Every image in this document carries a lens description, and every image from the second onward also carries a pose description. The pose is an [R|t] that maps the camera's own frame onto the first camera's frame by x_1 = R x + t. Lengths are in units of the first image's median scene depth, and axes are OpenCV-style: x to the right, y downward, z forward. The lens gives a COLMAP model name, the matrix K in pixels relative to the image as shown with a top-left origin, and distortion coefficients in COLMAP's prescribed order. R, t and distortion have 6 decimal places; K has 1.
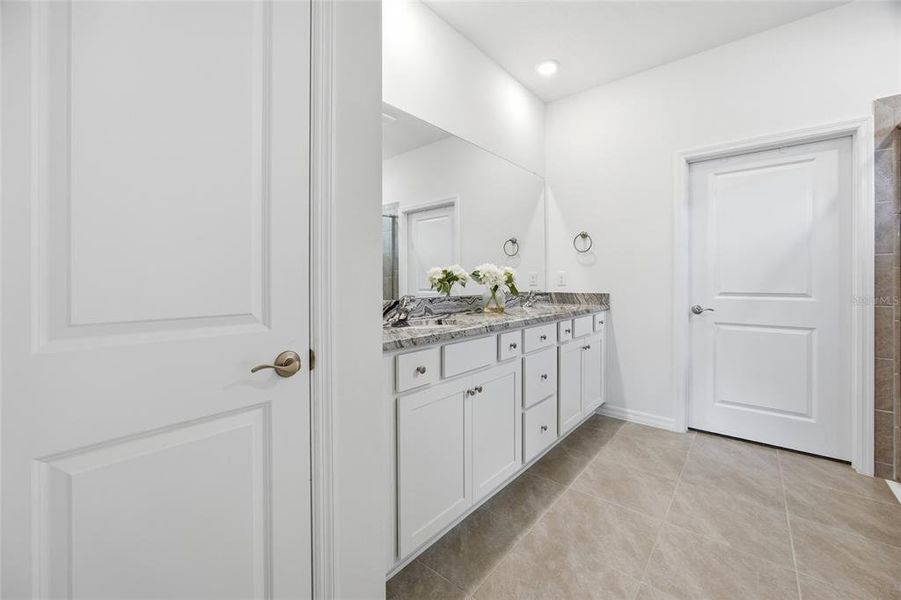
lens RADIAL K [[366.7, 0, 449.8], [0, 366.7, 281.5], [0, 0, 1]] dist [-0.026634, 0.007691]
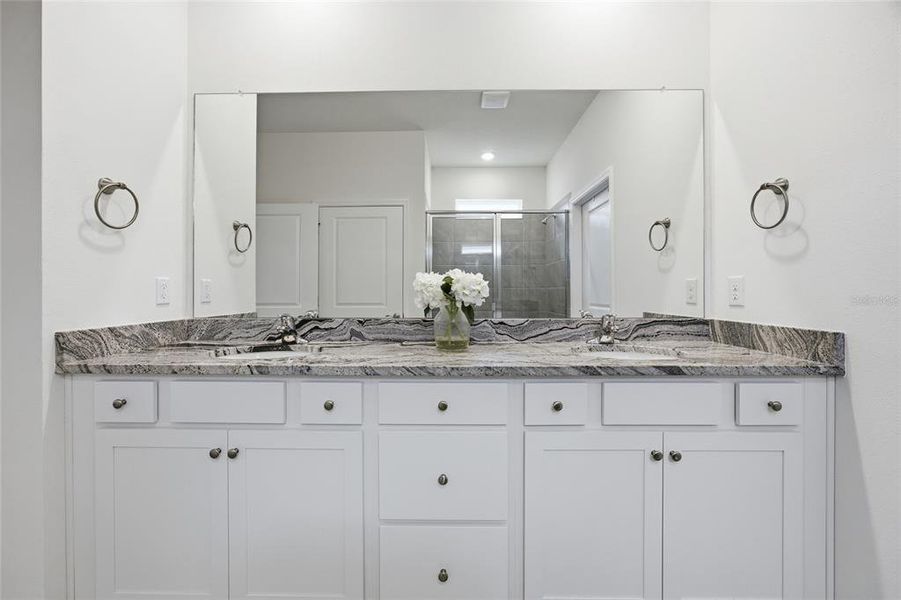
lens RADIAL K [[319.3, 0, 448.9], [0, 319.3, 313.0], [0, 0, 1]] dist [-0.002951, -0.000124]
pose [[0.635972, 0.037264, -0.770812, 0.432755], [-0.000406, 0.998850, 0.047953, -0.000249], [0.771712, -0.030184, 0.635256, 0.514317]]
